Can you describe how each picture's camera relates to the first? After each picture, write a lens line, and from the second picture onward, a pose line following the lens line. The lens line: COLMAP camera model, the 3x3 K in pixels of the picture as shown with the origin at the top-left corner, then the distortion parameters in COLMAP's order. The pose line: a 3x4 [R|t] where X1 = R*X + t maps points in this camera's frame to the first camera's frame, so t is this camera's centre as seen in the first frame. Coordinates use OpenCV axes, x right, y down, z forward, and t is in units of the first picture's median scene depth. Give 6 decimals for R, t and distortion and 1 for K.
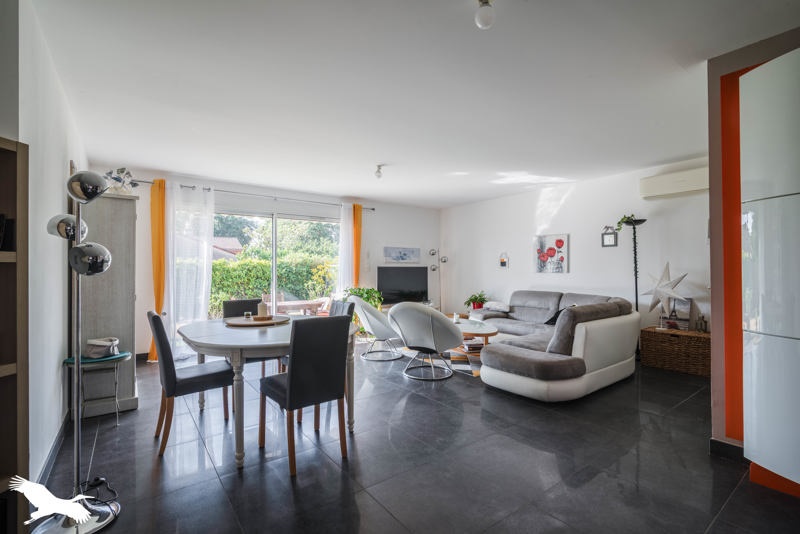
lens RADIAL K [[362.7, 0, 403.3], [0, 362.7, 264.9], [0, 0, 1]] dist [-0.000304, -0.000047]
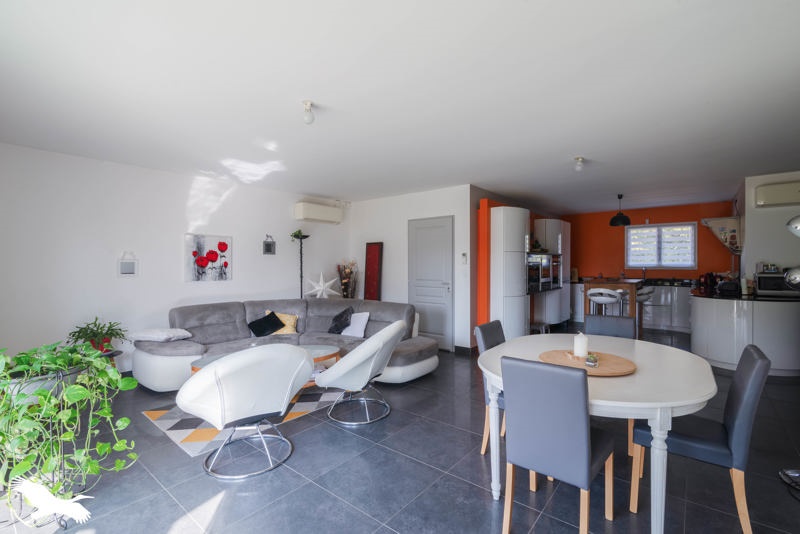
lens RADIAL K [[362.7, 0, 403.8], [0, 362.7, 270.8], [0, 0, 1]] dist [-0.000304, -0.000047]
pose [[-0.251040, -0.012097, 0.967901, -0.508404], [-0.013889, 0.999864, 0.008894, -0.014338], [-0.967877, -0.011211, -0.251173, 0.781101]]
